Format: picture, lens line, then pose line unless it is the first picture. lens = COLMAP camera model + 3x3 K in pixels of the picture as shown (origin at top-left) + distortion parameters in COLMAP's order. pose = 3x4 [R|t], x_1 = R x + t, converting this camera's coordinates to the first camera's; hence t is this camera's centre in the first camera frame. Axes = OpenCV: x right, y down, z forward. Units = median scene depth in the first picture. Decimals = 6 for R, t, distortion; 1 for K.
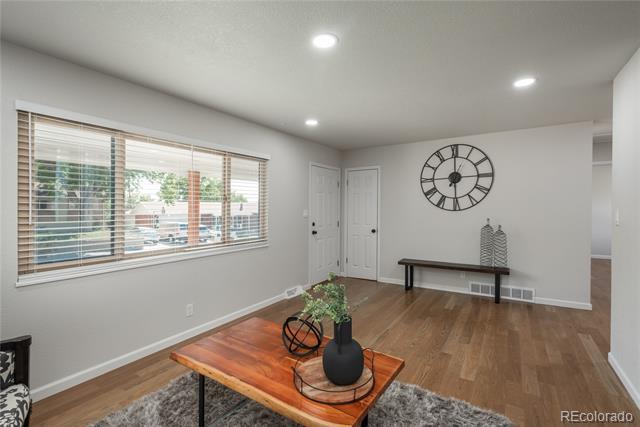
lens RADIAL K [[299.1, 0, 320.0], [0, 299.1, 213.5], [0, 0, 1]] dist [0.003664, 0.000621]
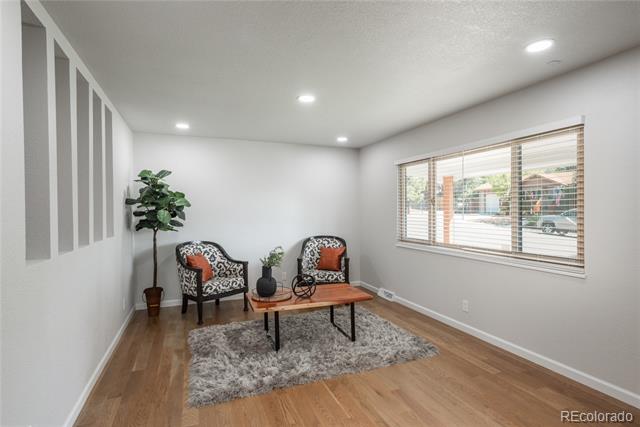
lens RADIAL K [[327.8, 0, 320.0], [0, 327.8, 213.5], [0, 0, 1]] dist [0.002125, 0.000048]
pose [[-0.583893, 0.016389, -0.811665, 0.806856], [-0.005274, 0.999699, 0.023980, -0.031186], [0.811813, 0.018283, -0.583631, 1.258002]]
